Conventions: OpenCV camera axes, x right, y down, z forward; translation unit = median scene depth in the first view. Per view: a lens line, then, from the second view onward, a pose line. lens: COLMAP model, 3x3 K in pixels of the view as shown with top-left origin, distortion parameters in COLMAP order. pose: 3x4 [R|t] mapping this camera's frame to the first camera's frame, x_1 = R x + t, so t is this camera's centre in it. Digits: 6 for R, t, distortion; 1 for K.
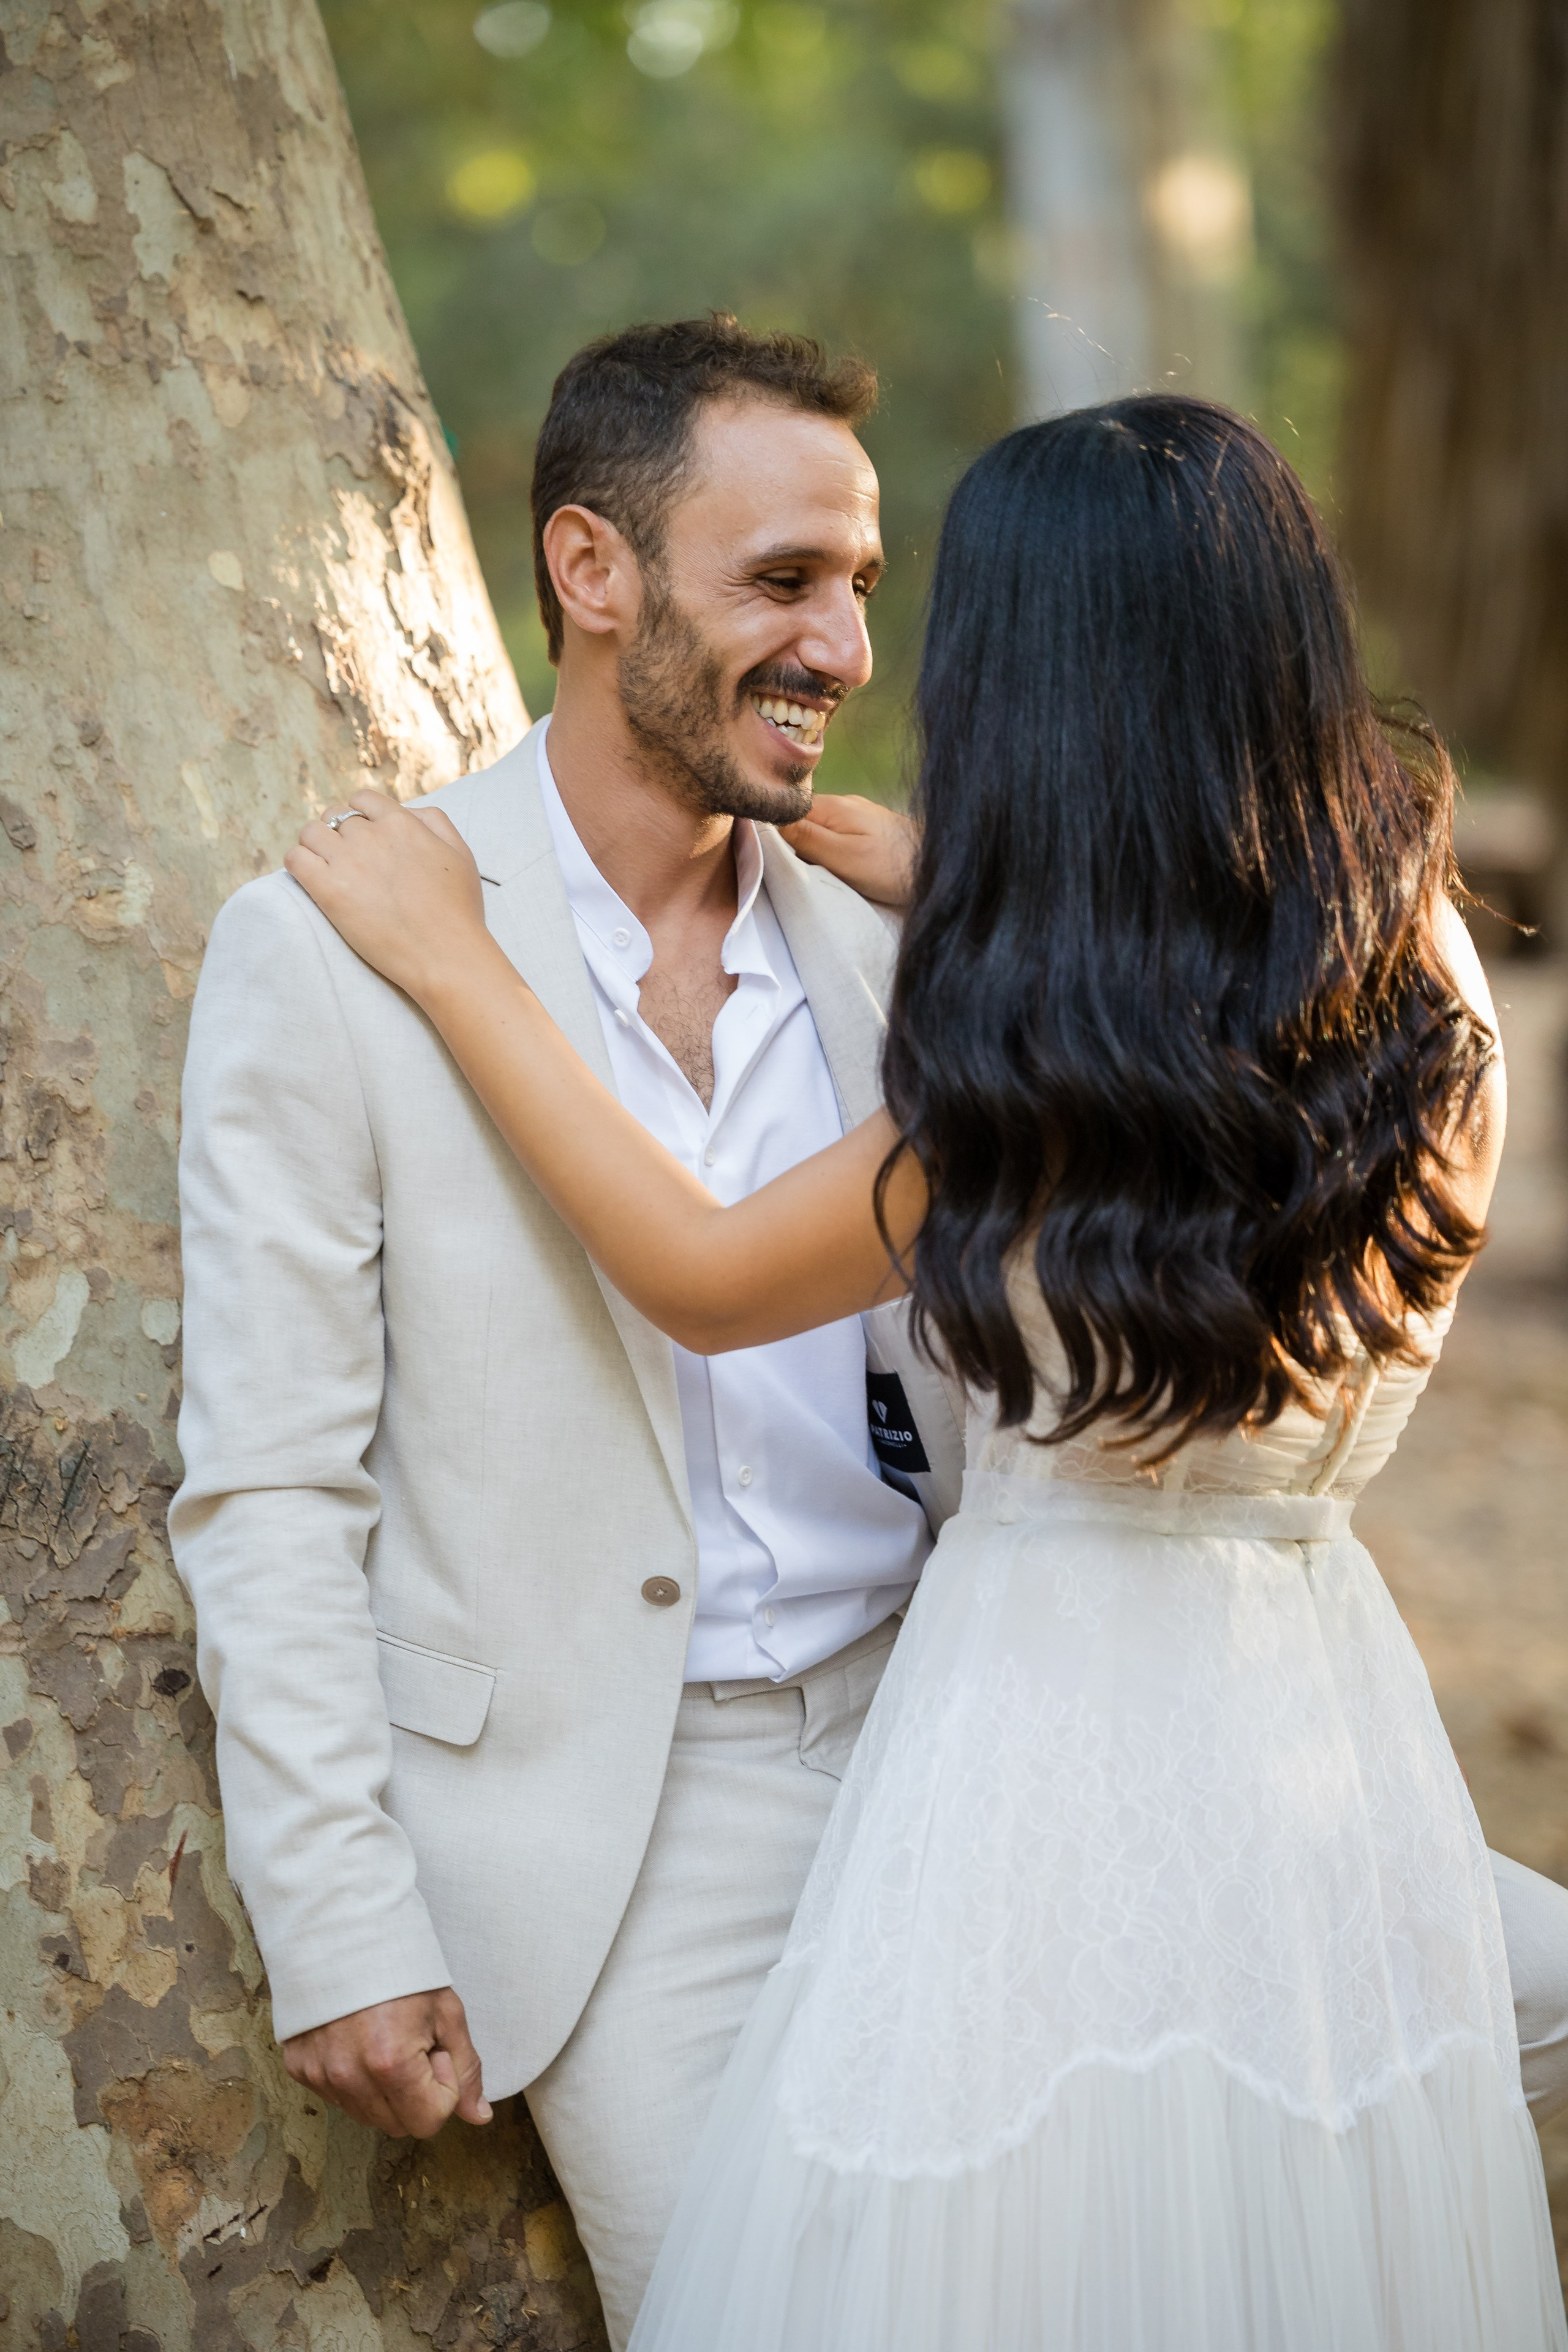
lens RADIAL K [[8760.7, 0, 784.0], [0, 8760.7, 1184.0], [0, 0, 1]] dist [0.803232, 0.000000]
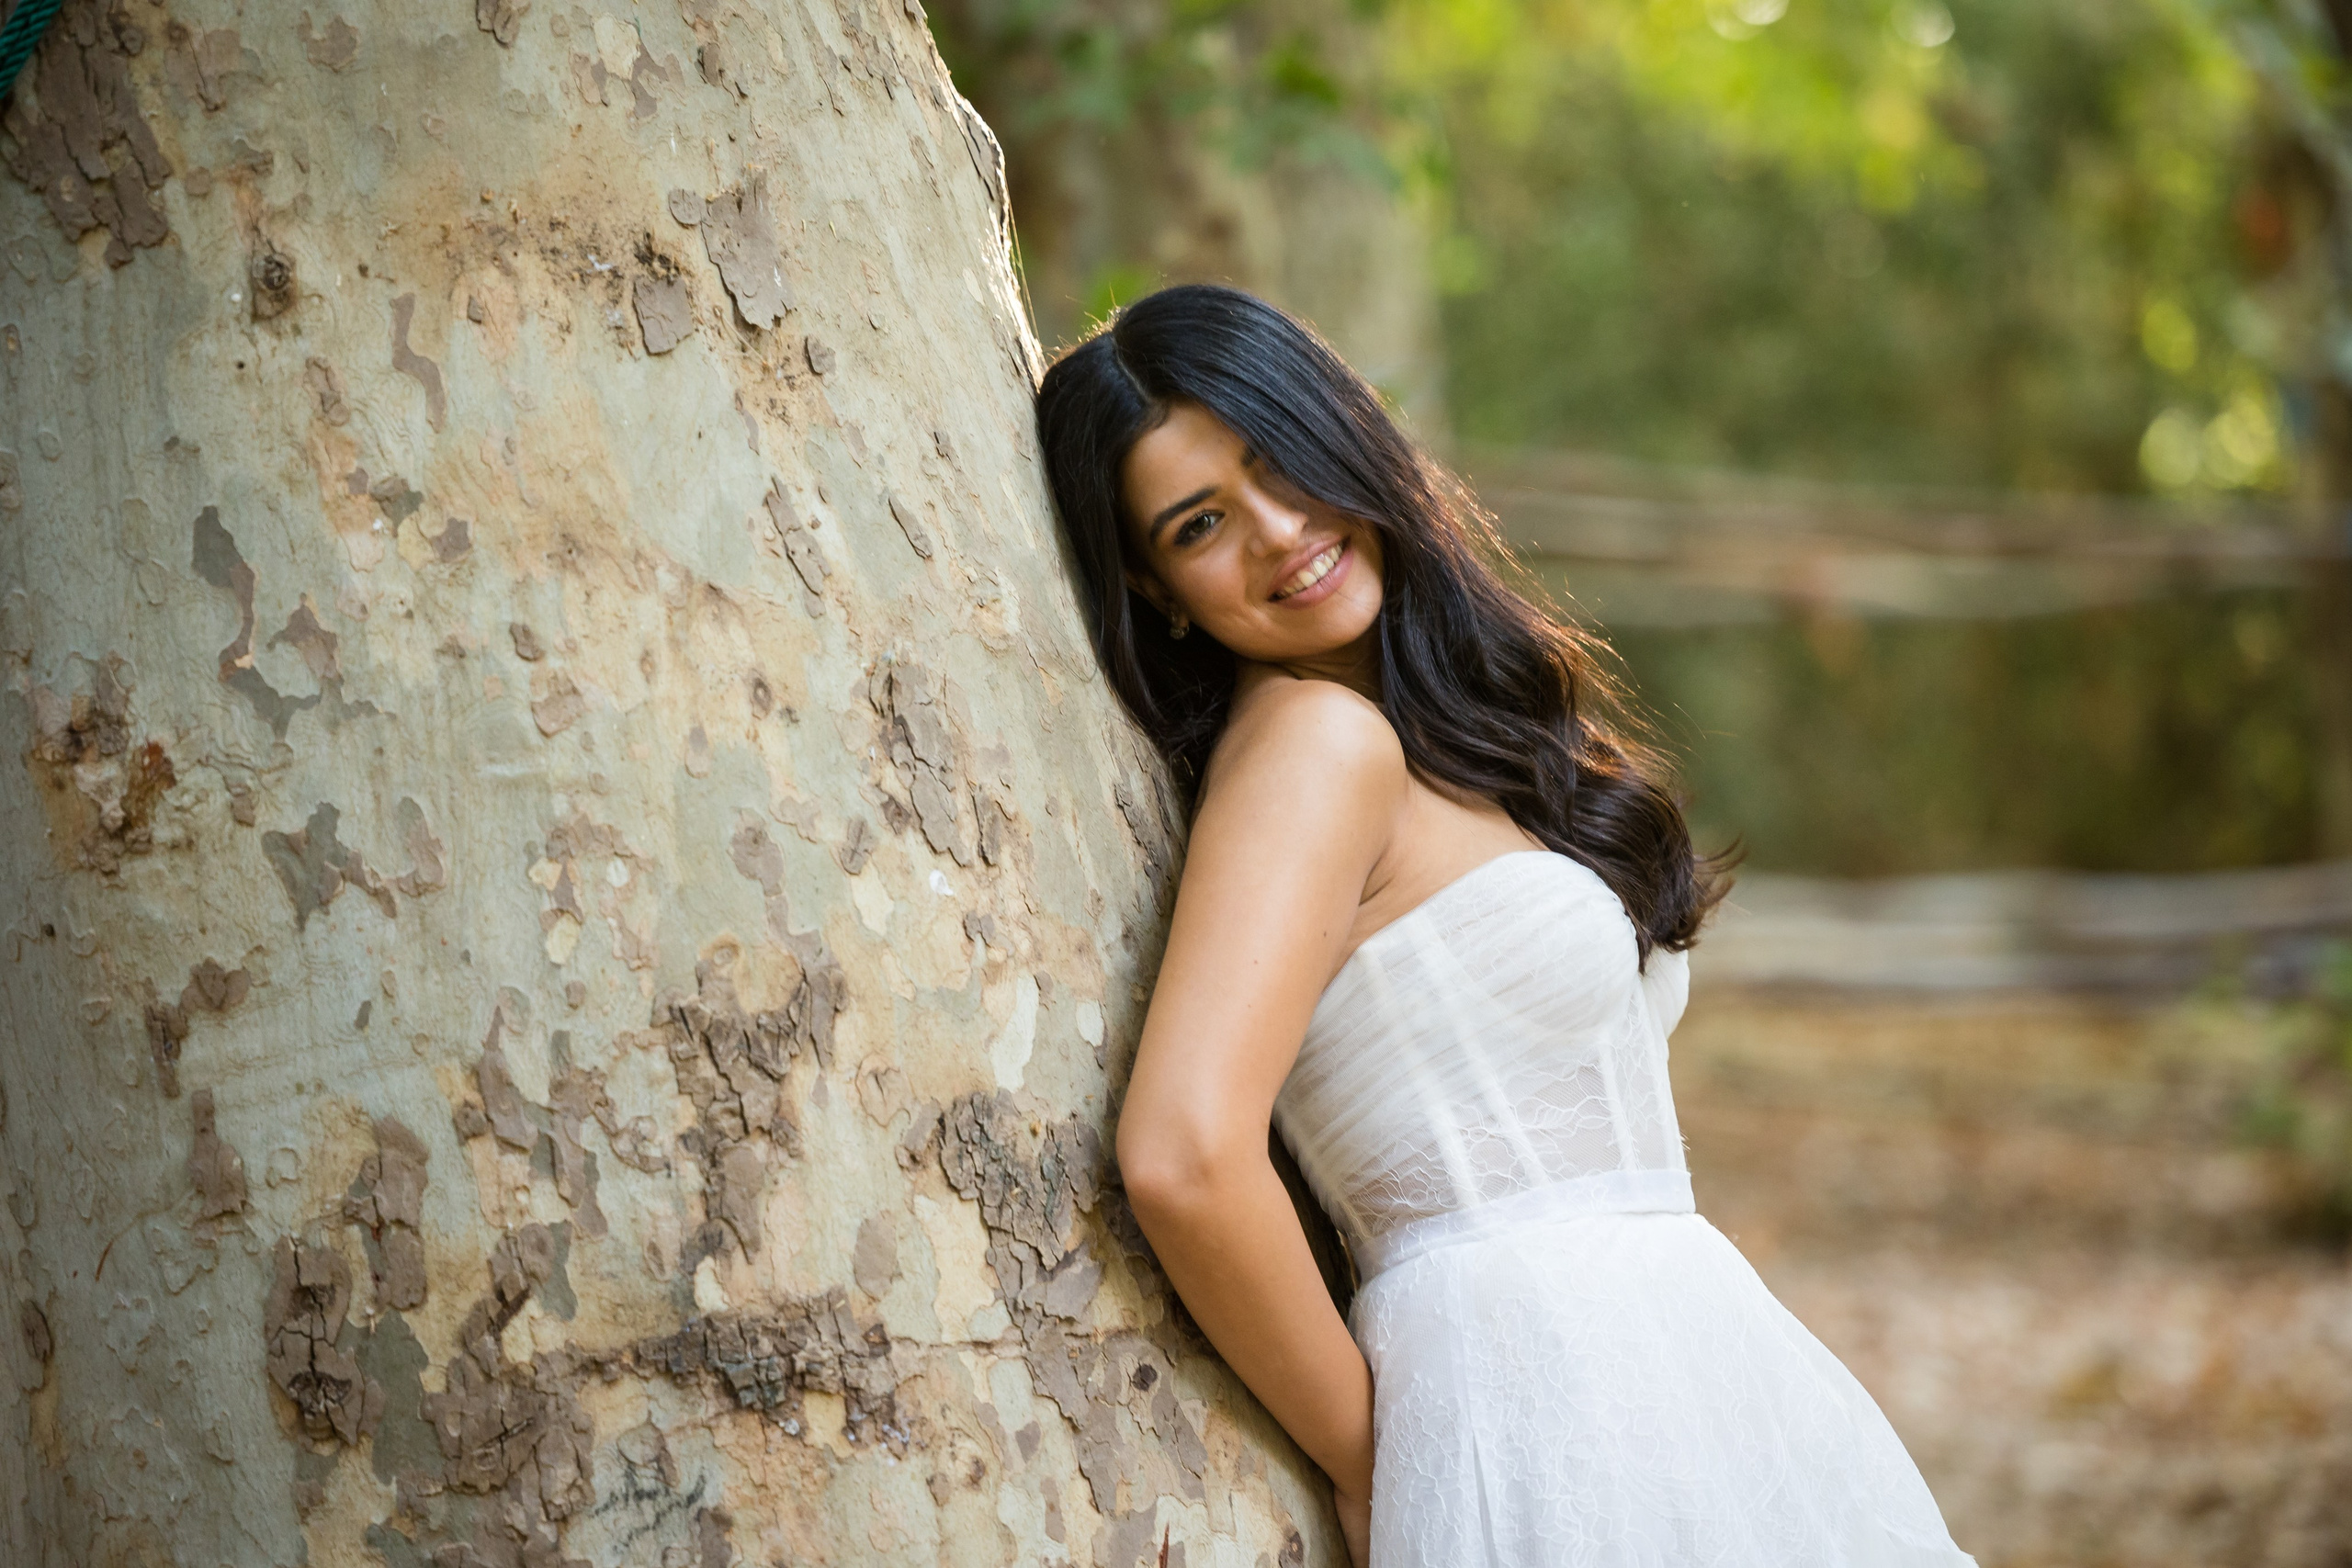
lens RADIAL K [[9260.8, 0, 1178.4], [0, 9260.8, 789.1], [0, 0, 1]] dist [0.769132, 0.000000]
pose [[0.727020, -0.012375, 0.686504, -0.797696], [0.038291, 0.999012, -0.022542, 0.013238], [-0.685547, 0.042675, 0.726776, 0.219561]]
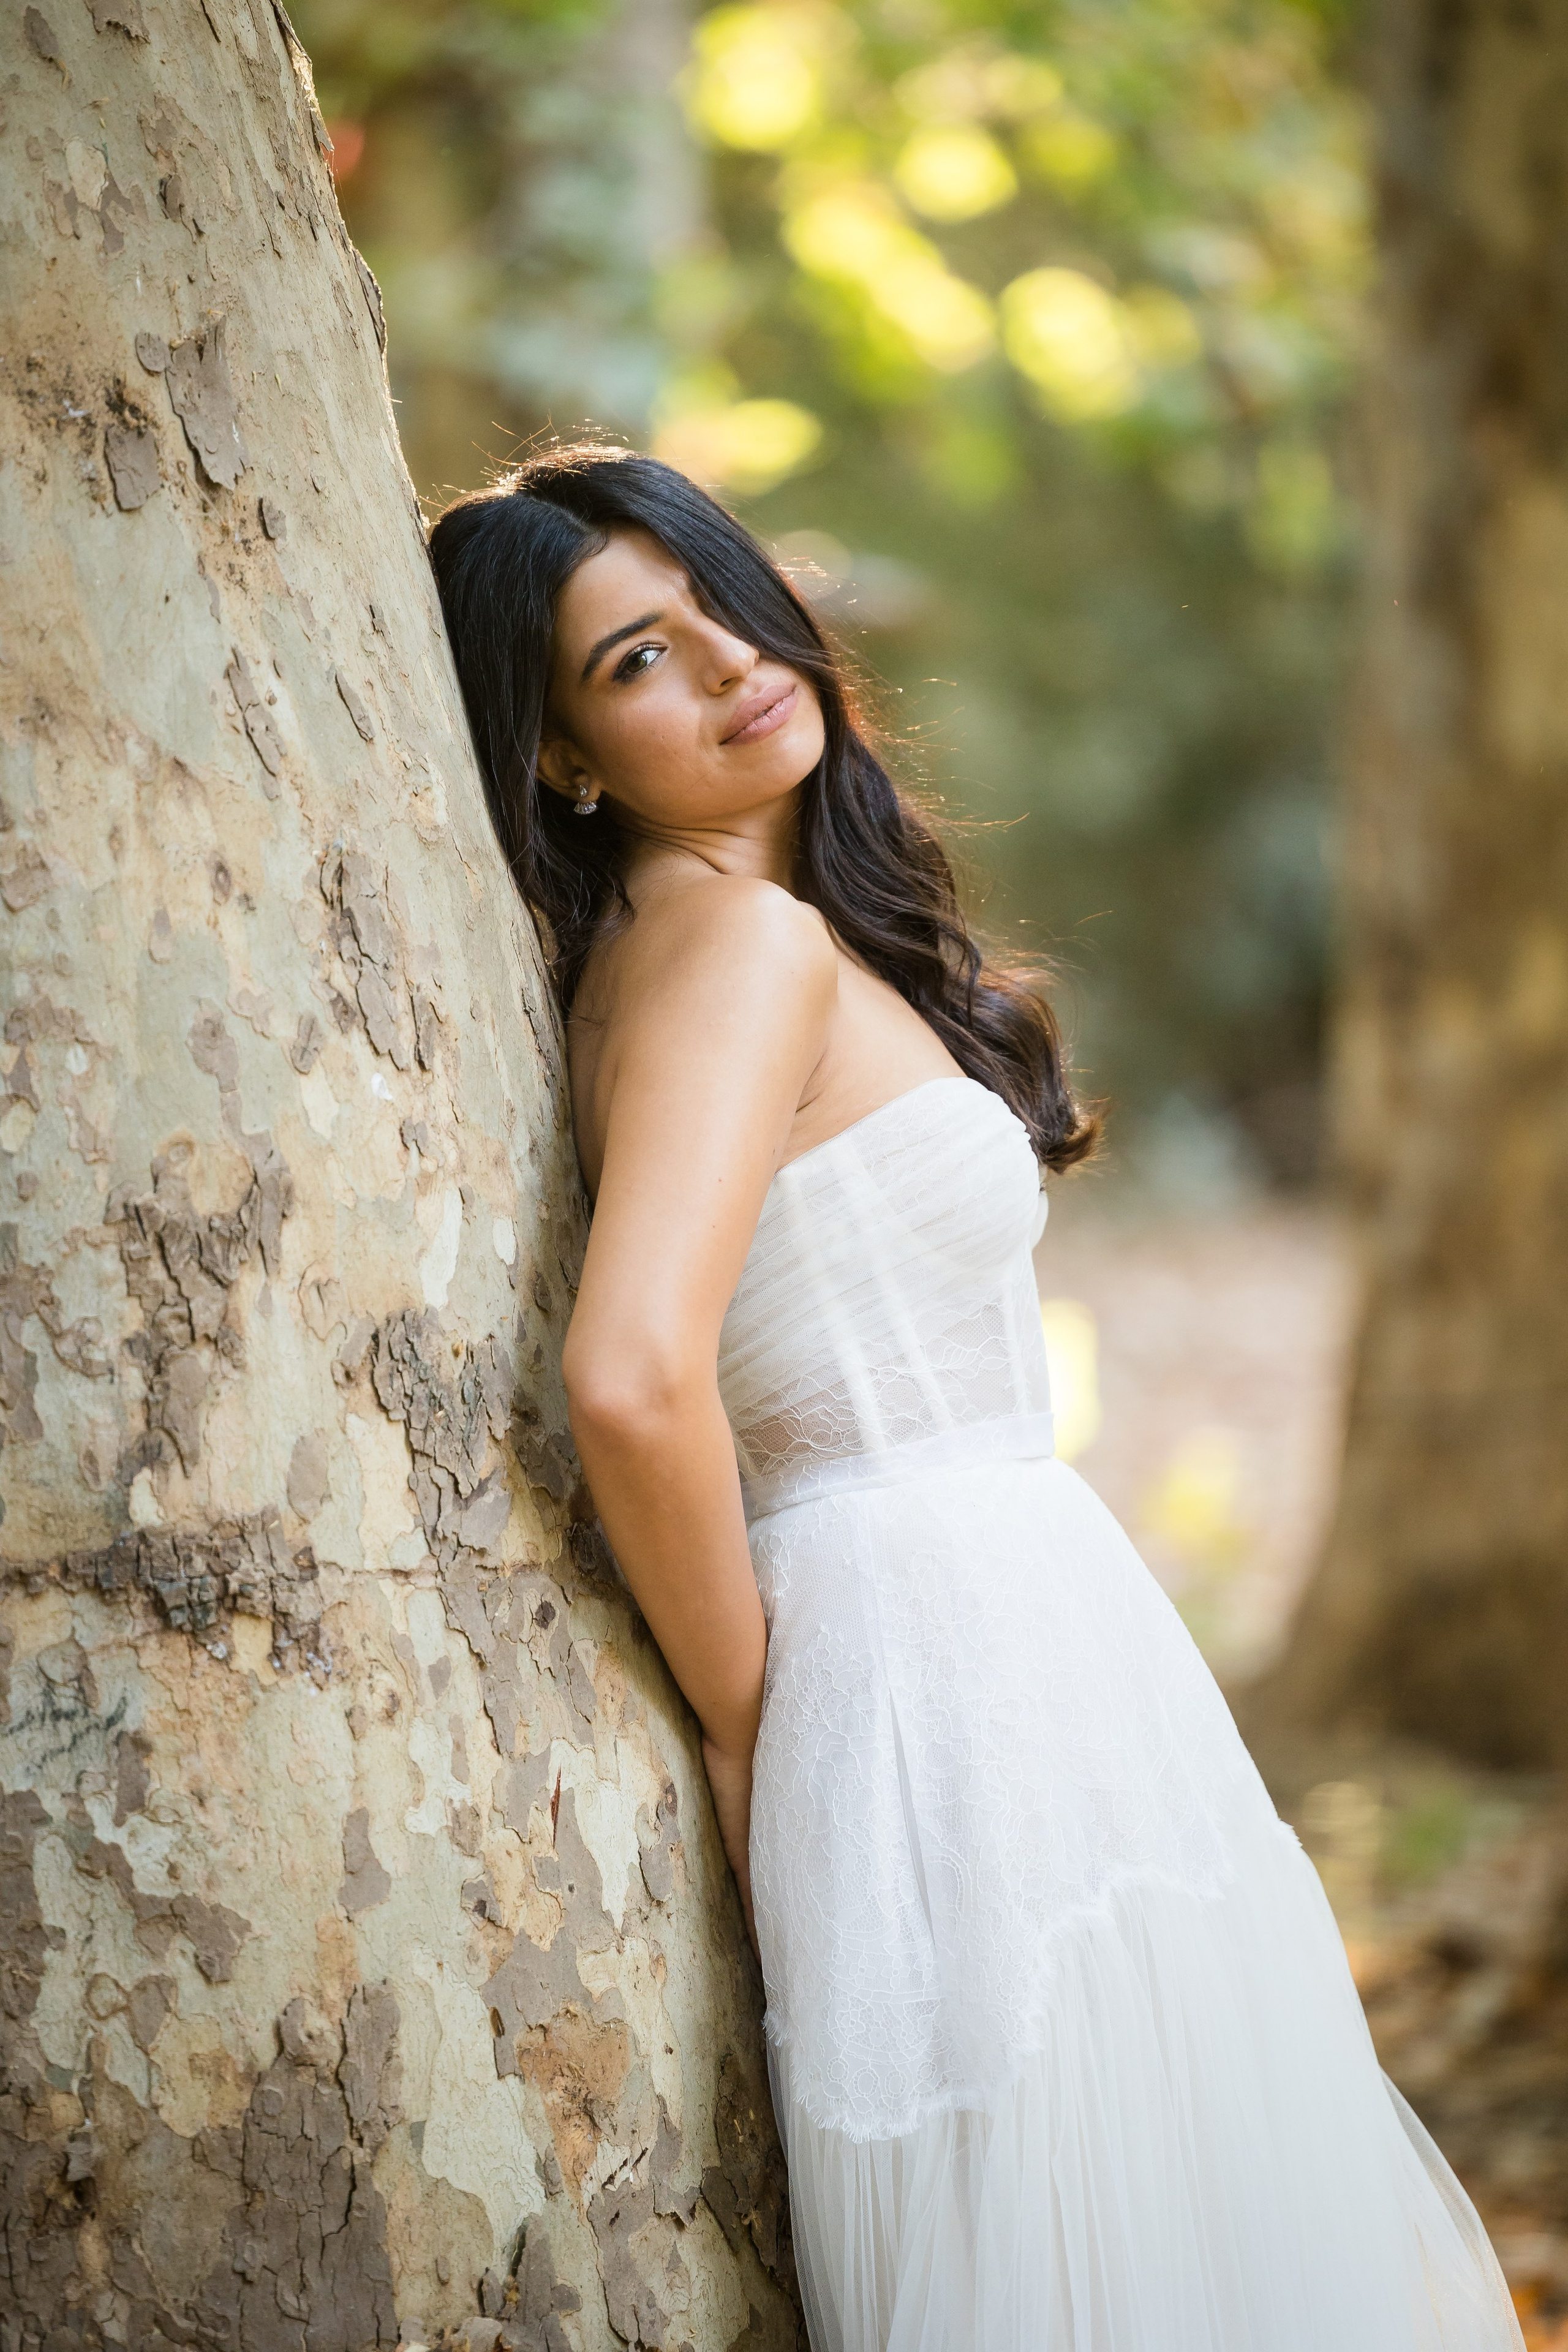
lens RADIAL K [[12820.4, 0, 786.5], [0, 12820.4, 1175.6], [0, 0, 1]] dist [1.846059, 0.000000]
pose [[0.579690, 0.003539, 0.814829, -1.199177], [-0.015440, 0.999859, 0.006642, -0.001193], [-0.814691, -0.016431, 0.579663, 0.164785]]
